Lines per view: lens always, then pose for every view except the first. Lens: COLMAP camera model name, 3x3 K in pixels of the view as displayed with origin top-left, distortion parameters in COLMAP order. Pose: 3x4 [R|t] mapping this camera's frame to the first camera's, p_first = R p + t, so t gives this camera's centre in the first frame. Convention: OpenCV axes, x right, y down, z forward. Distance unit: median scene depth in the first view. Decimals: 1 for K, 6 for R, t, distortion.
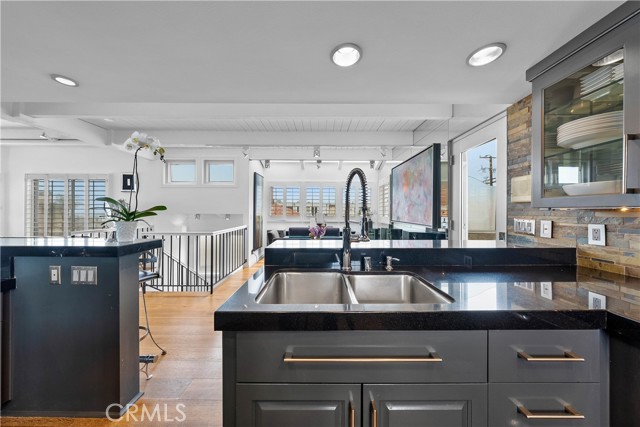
lens RADIAL K [[219.2, 0, 319.8], [0, 219.2, 211.2], [0, 0, 1]] dist [-0.001641, 0.000002]
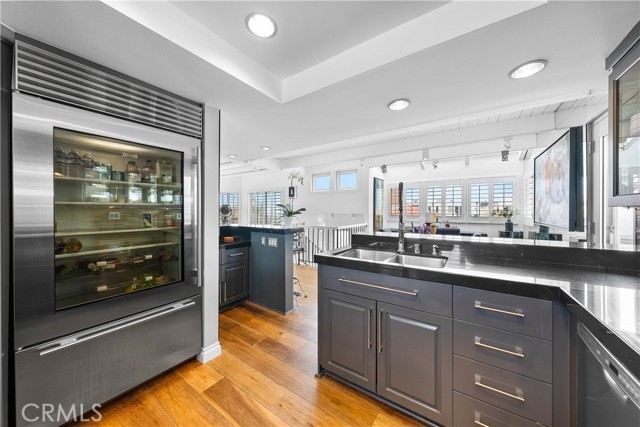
lens RADIAL K [[222.9, 0, 318.8], [0, 222.9, 206.7], [0, 0, 1]] dist [0.000277, 0.000025]
pose [[0.821784, -0.014810, -0.569606, 0.223213], [0.003266, 0.999768, -0.021282, 0.000489], [0.569789, 0.015629, 0.821642, -0.223438]]
